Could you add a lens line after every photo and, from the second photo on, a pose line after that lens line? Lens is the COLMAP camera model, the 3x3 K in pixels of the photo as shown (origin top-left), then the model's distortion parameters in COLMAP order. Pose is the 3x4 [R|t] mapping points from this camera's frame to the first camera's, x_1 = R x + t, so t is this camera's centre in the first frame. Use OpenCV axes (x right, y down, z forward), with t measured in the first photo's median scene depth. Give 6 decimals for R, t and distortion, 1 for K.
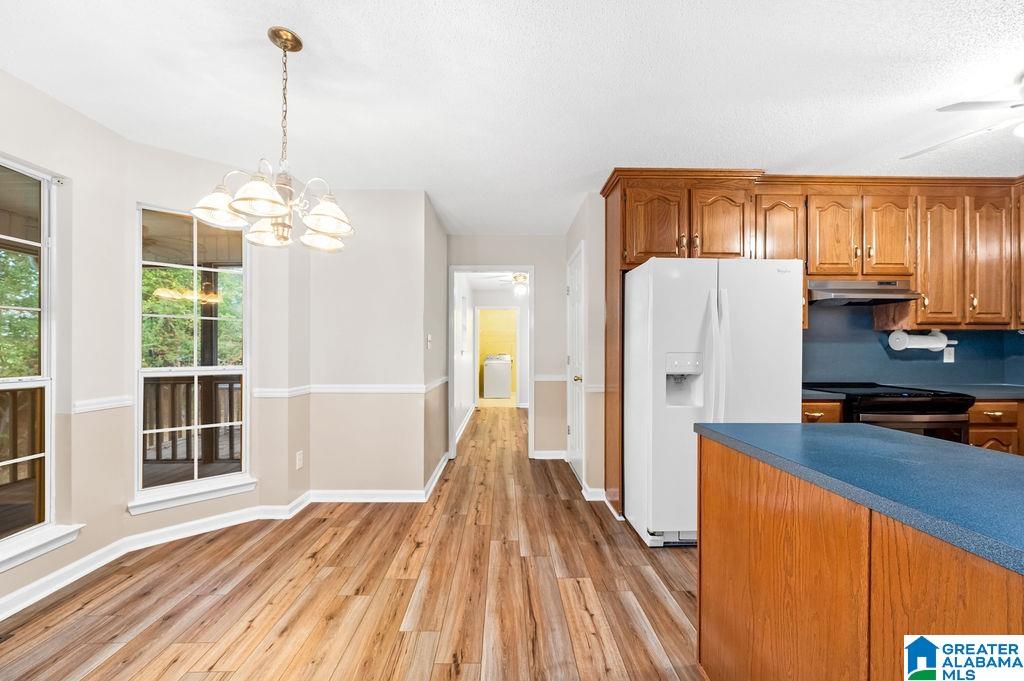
lens RADIAL K [[409.9, 0, 509.9], [0, 409.9, 349.2], [0, 0, 1]] dist [-0.000805, -0.000129]
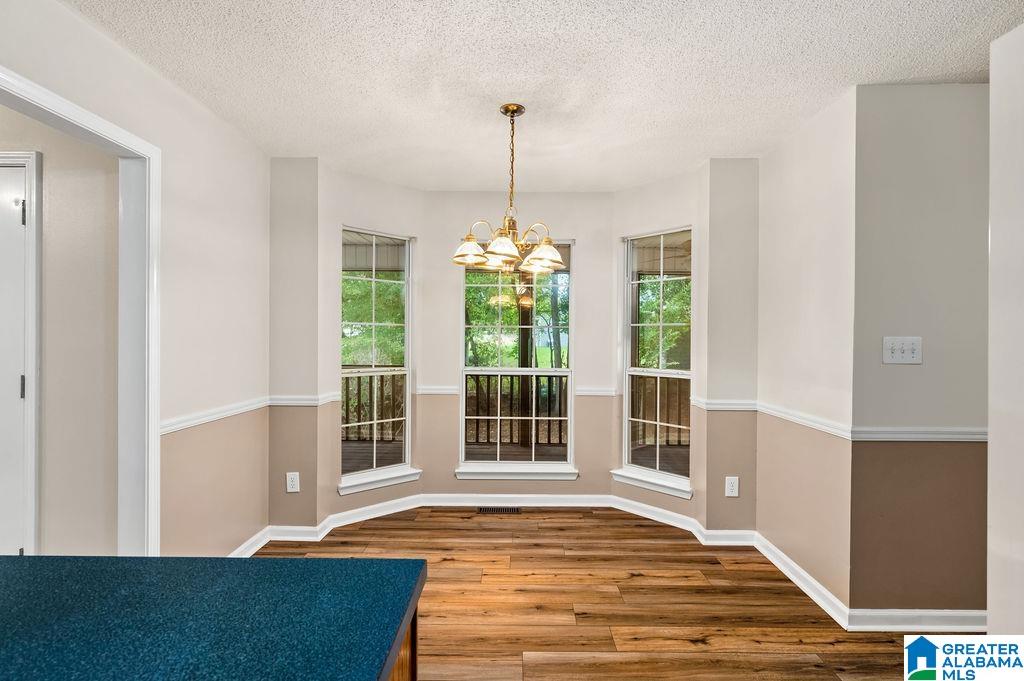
lens RADIAL K [[485.1, 0, 512.0], [0, 485.1, 340.5], [0, 0, 1]] dist [-0.000729, -0.000199]
pose [[-0.027982, 0.004226, -0.999599, 0.666081], [0.000455, 0.999991, 0.004215, -0.052124], [0.999608, -0.000337, -0.027984, 0.744154]]
